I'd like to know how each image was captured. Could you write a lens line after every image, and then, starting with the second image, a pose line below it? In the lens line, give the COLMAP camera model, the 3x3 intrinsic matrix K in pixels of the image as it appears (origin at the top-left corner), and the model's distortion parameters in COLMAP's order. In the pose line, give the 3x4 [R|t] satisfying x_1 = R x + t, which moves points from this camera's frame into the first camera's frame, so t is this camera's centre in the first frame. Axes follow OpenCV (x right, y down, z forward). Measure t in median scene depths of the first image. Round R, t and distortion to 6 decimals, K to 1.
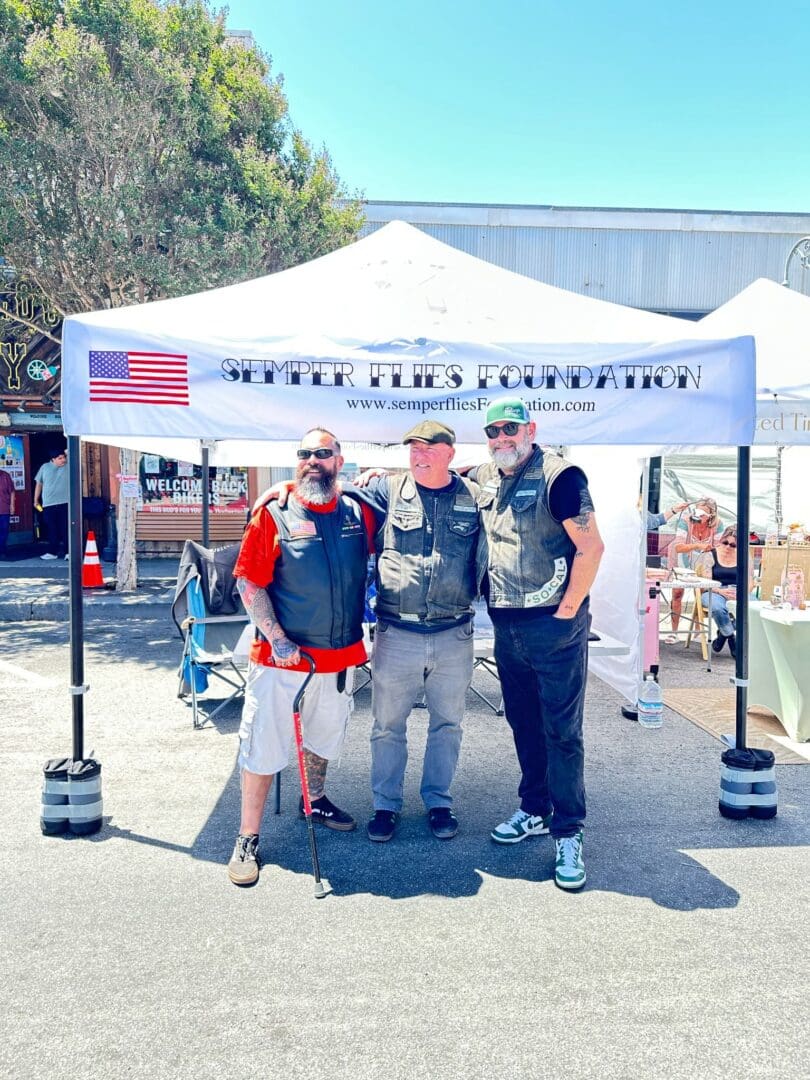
lens RADIAL K [[769.6, 0, 405.0], [0, 769.6, 540.0], [0, 0, 1]] dist [0.138309, -0.242100]
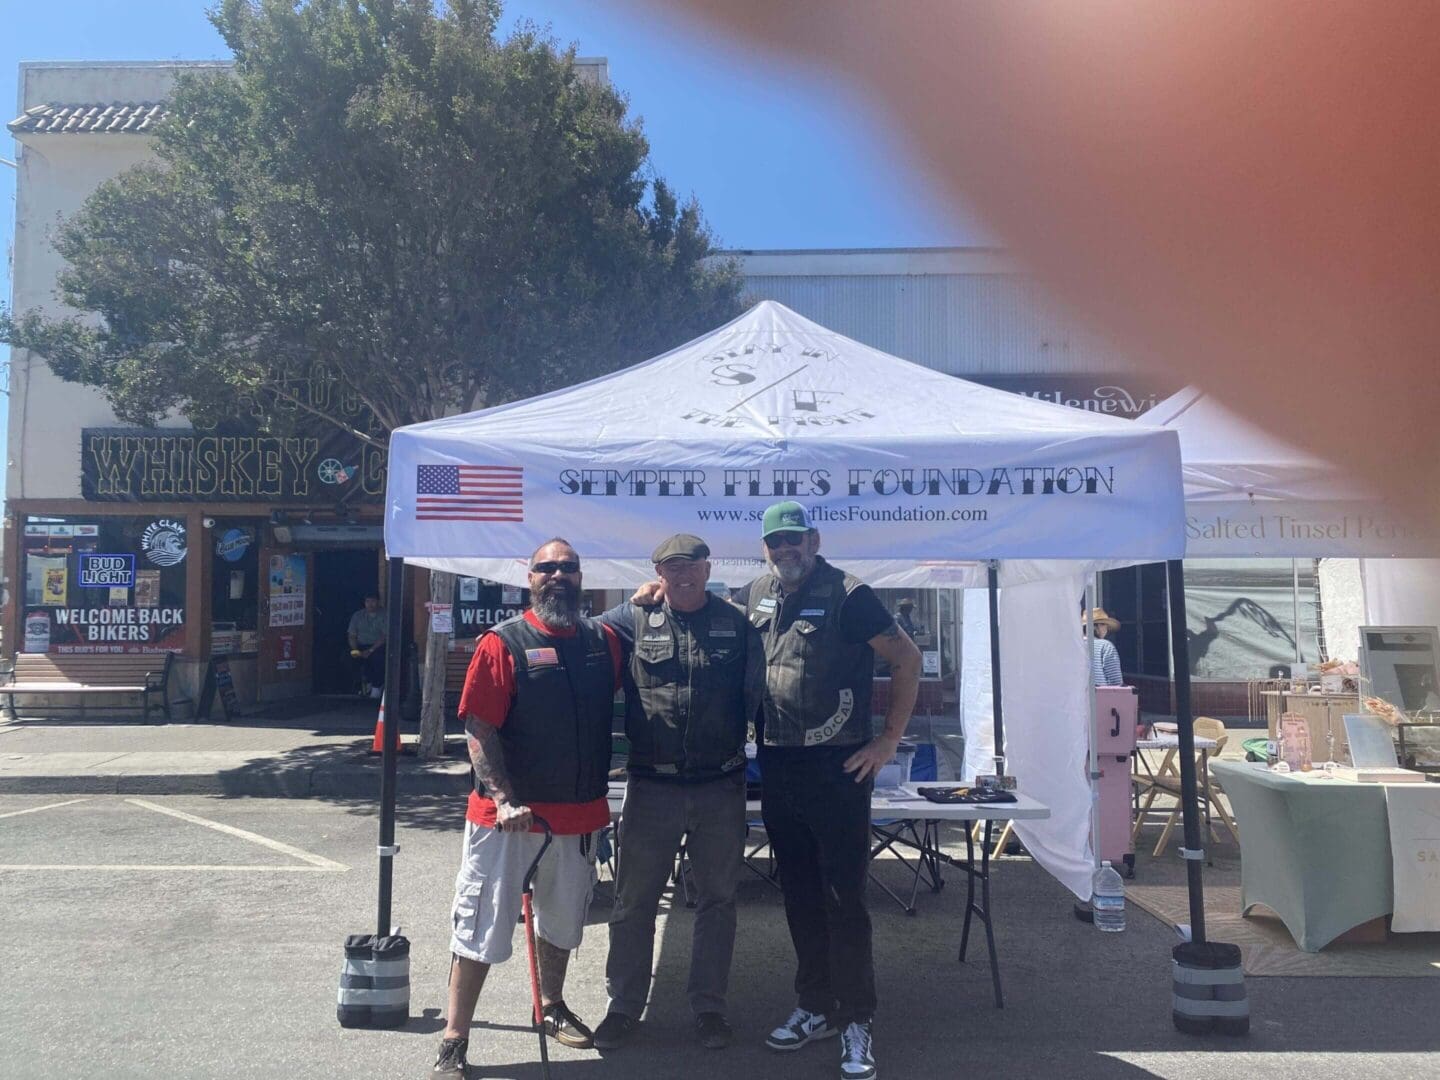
lens RADIAL K [[1128.9, 0, 720.4], [0, 1128.9, 516.8], [0, 0, 1]] dist [0.058600, -0.067285]
pose [[0.995965, -0.015248, -0.088433, 0.061446], [0.001055, 0.987380, -0.158367, 0.027269], [0.089732, 0.157635, 0.983412, -0.249647]]
